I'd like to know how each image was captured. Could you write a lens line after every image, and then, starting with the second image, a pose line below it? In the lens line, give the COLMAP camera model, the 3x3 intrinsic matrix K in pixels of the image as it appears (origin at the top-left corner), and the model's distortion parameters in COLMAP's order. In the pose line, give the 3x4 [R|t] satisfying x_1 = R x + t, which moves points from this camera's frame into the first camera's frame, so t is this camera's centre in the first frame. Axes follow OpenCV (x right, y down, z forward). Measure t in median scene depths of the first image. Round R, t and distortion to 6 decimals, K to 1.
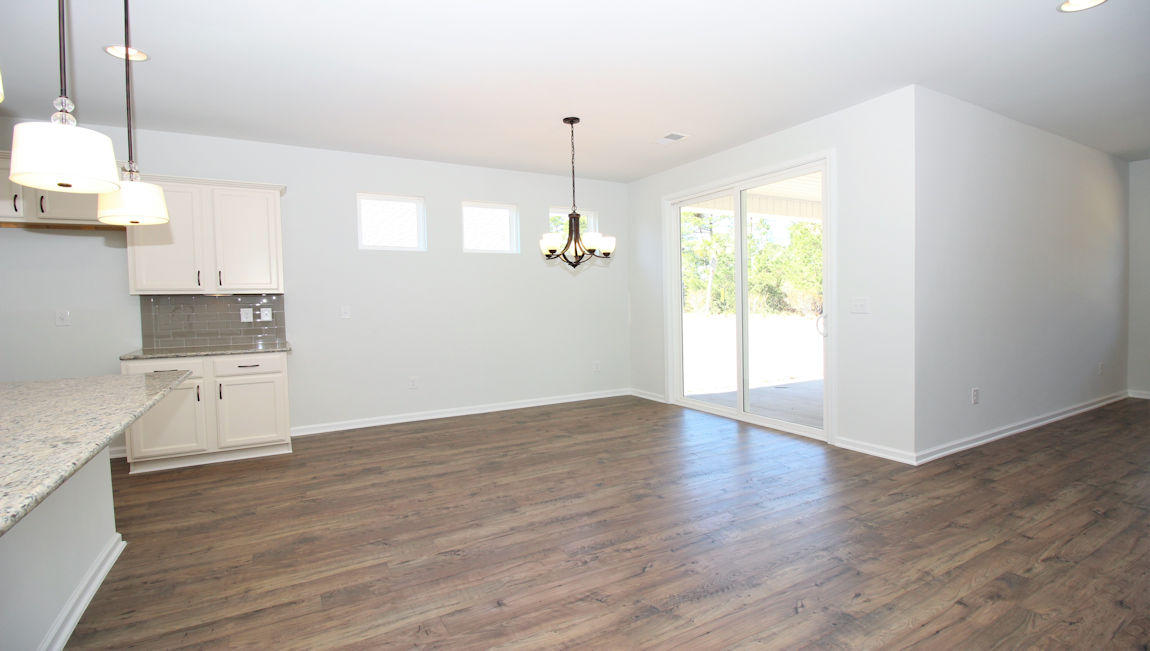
lens RADIAL K [[533.7, 0, 581.6], [0, 533.7, 323.1], [0, 0, 1]] dist [0.014986, -0.018803]
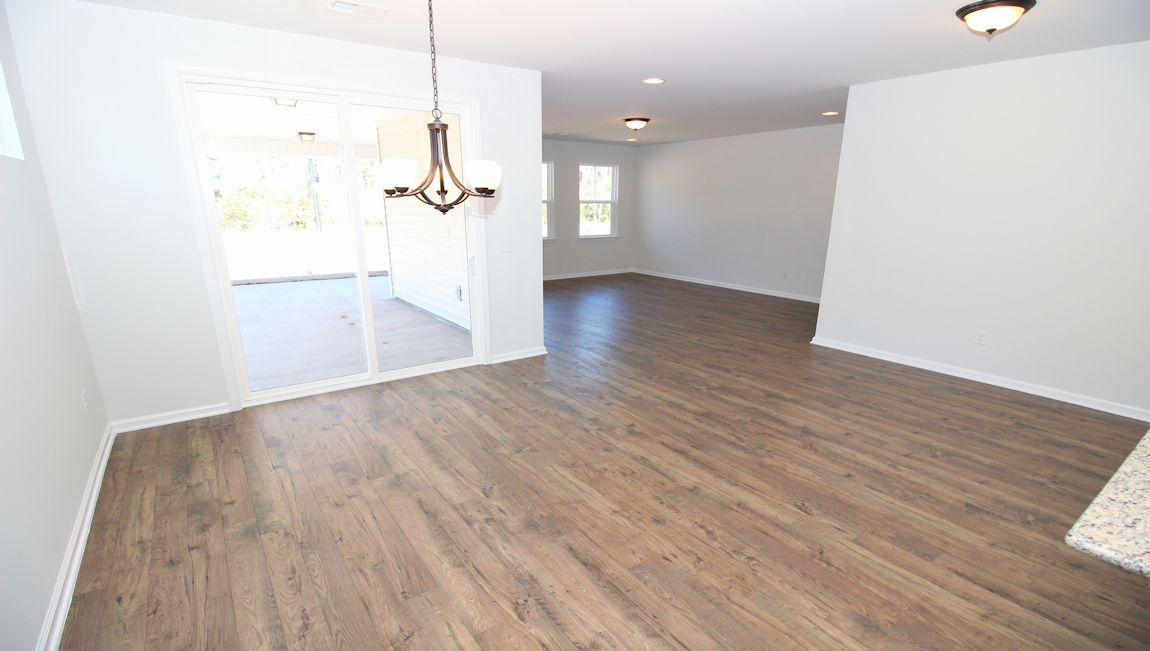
lens RADIAL K [[533.7, 0, 581.6], [0, 533.7, 323.1], [0, 0, 1]] dist [0.014986, -0.018803]
pose [[-0.104806, -0.204957, 0.973143, -0.967300], [0.034000, 0.977222, 0.209478, -0.145290], [-0.993911, 0.055041, -0.095450, 1.263369]]
